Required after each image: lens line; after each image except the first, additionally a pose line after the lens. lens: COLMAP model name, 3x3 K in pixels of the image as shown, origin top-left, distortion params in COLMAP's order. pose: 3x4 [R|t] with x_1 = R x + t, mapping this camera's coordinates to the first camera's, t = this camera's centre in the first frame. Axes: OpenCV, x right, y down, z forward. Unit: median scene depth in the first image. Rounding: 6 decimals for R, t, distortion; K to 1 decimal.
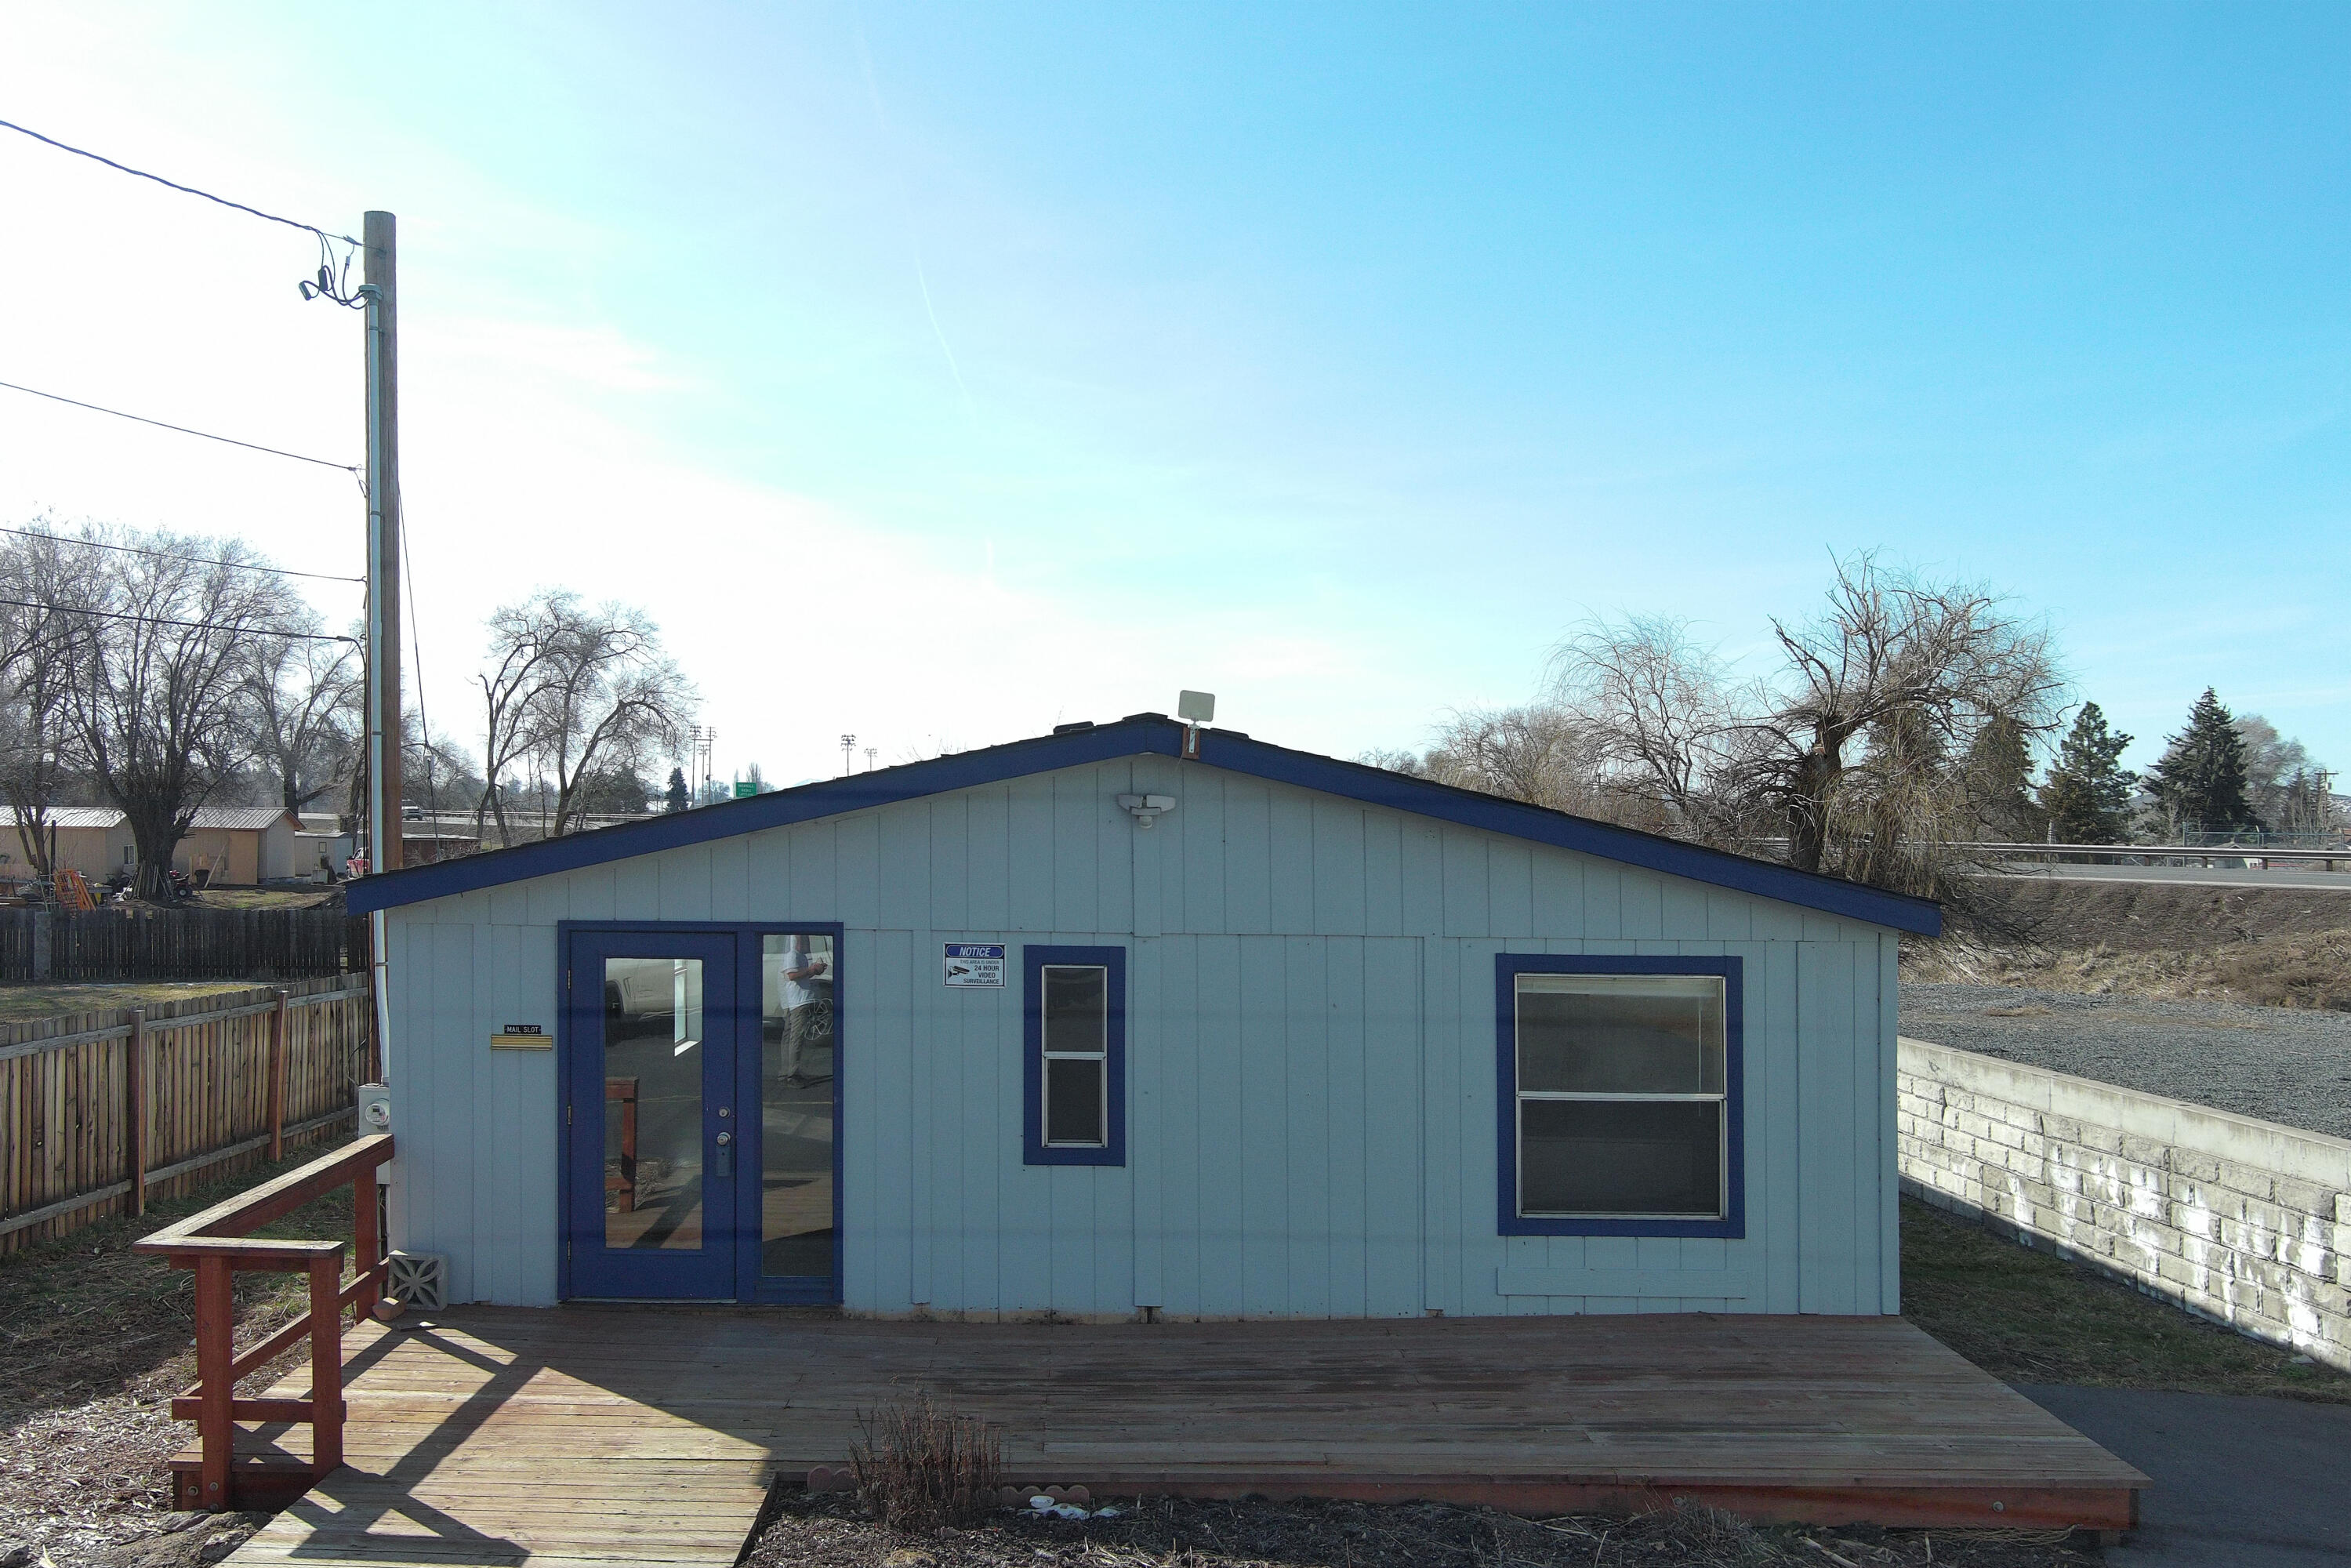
lens RADIAL K [[1909.6, 0, 933.8], [0, 1909.6, 783.6], [0, 0, 1]] dist [0.008653, -0.001474]
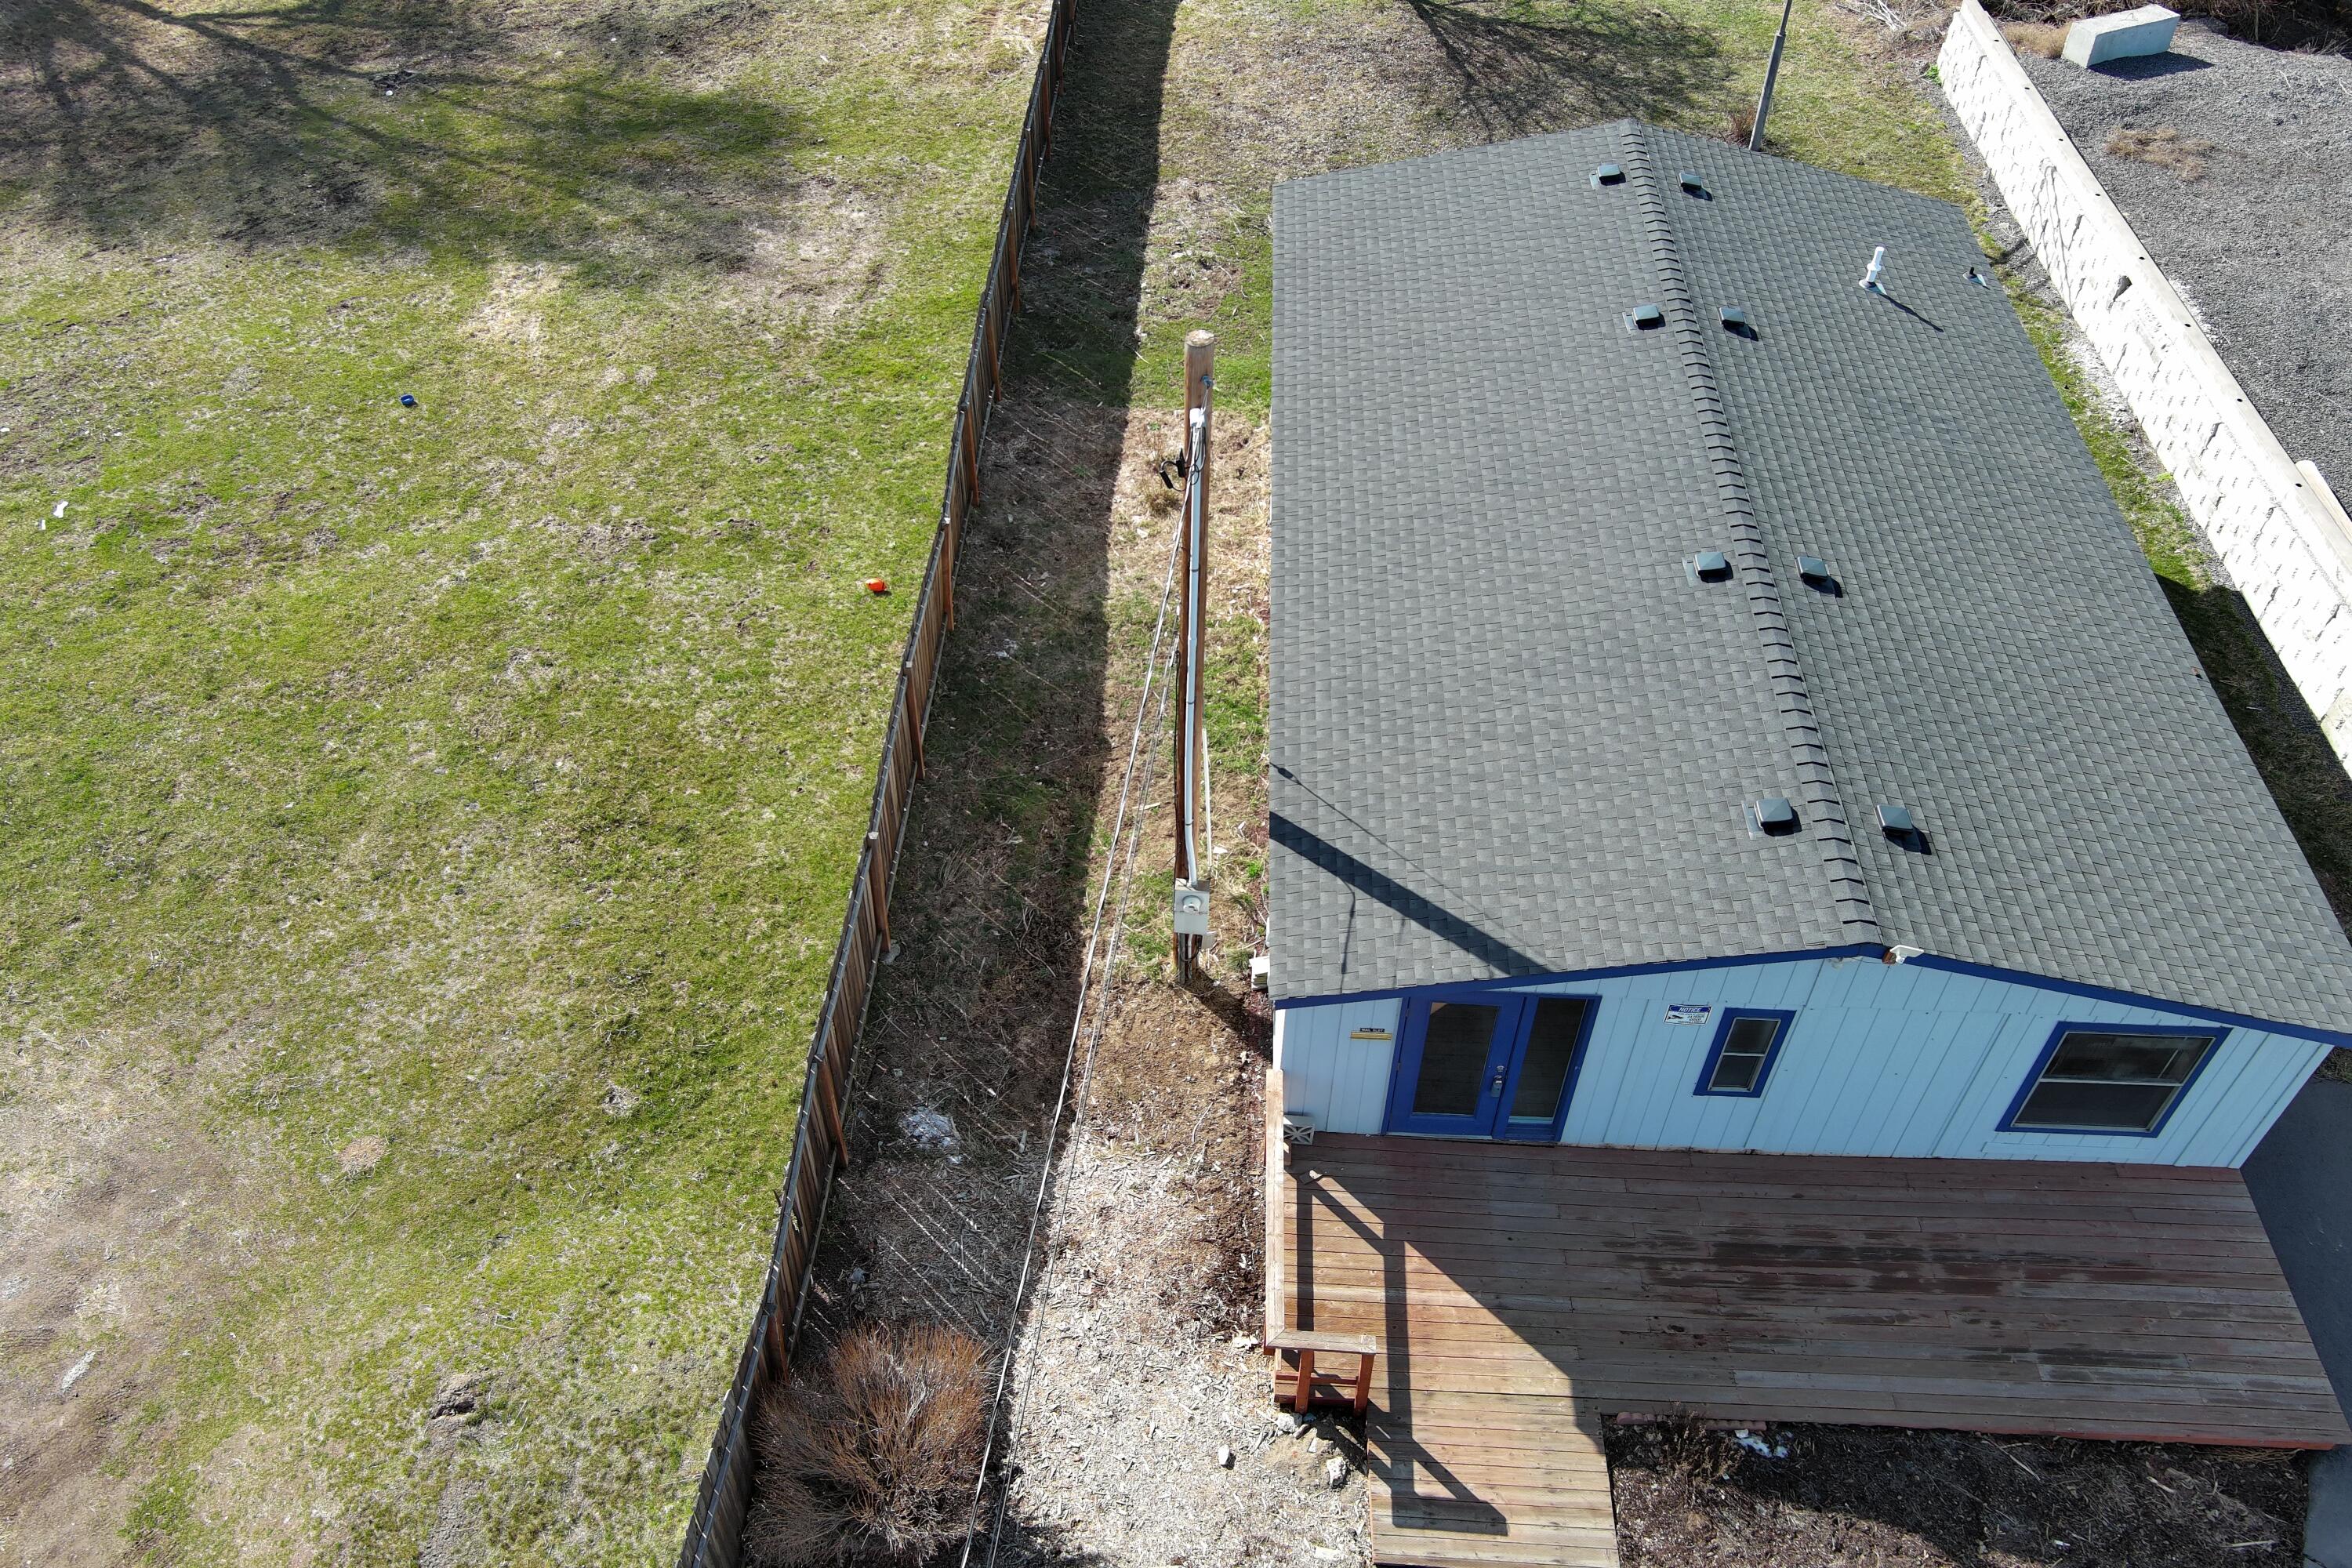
lens RADIAL K [[1813.3, 0, 987.8], [0, 1813.3, 859.2], [0, 0, 1]] dist [0.020429, 0.001749]
pose [[0.998727, 0.007962, -0.049803, -0.500412], [0.030479, 0.691486, 0.721747, -1.117677], [0.040185, -0.722346, 0.690363, 0.096412]]
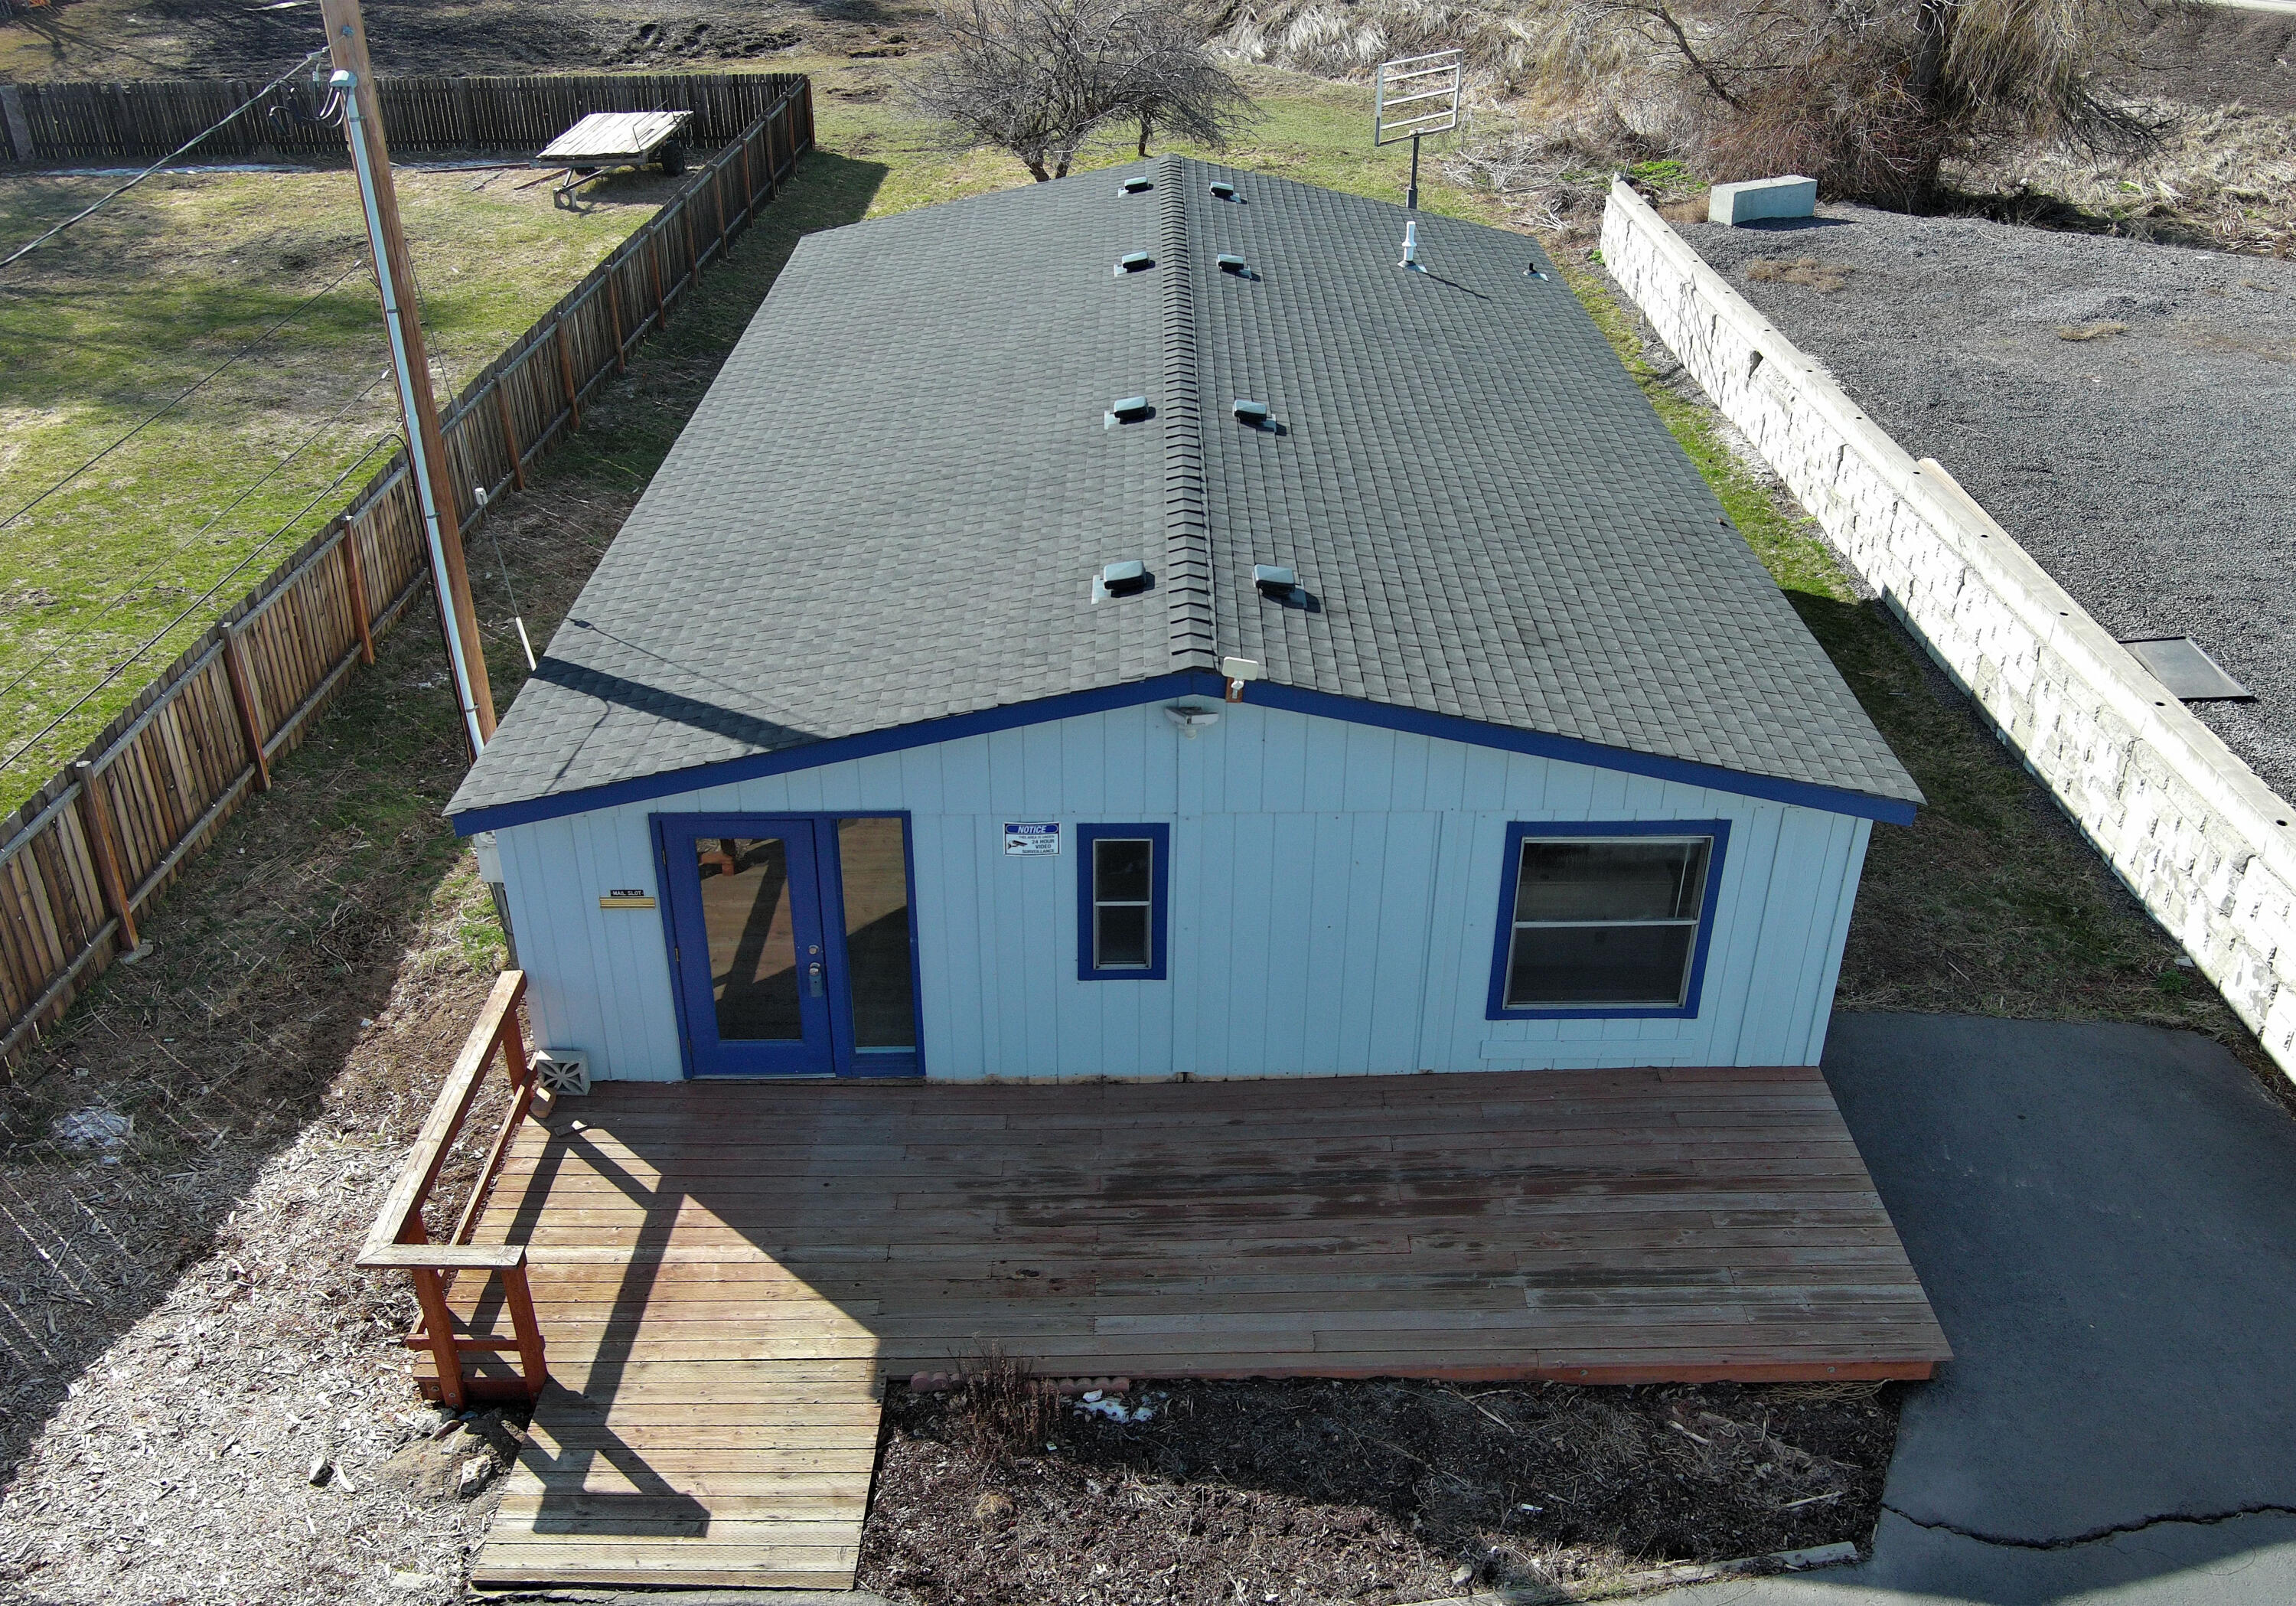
lens RADIAL K [[1955.0, 0, 1000.7], [0, 1955.0, 796.8], [0, 0, 1]] dist [0.025496, -0.021599]
pose [[0.999601, -0.028184, -0.001665, 0.006363], [0.025310, 0.868425, 0.495173, -0.519025], [-0.012510, -0.495018, 0.868793, 0.037166]]
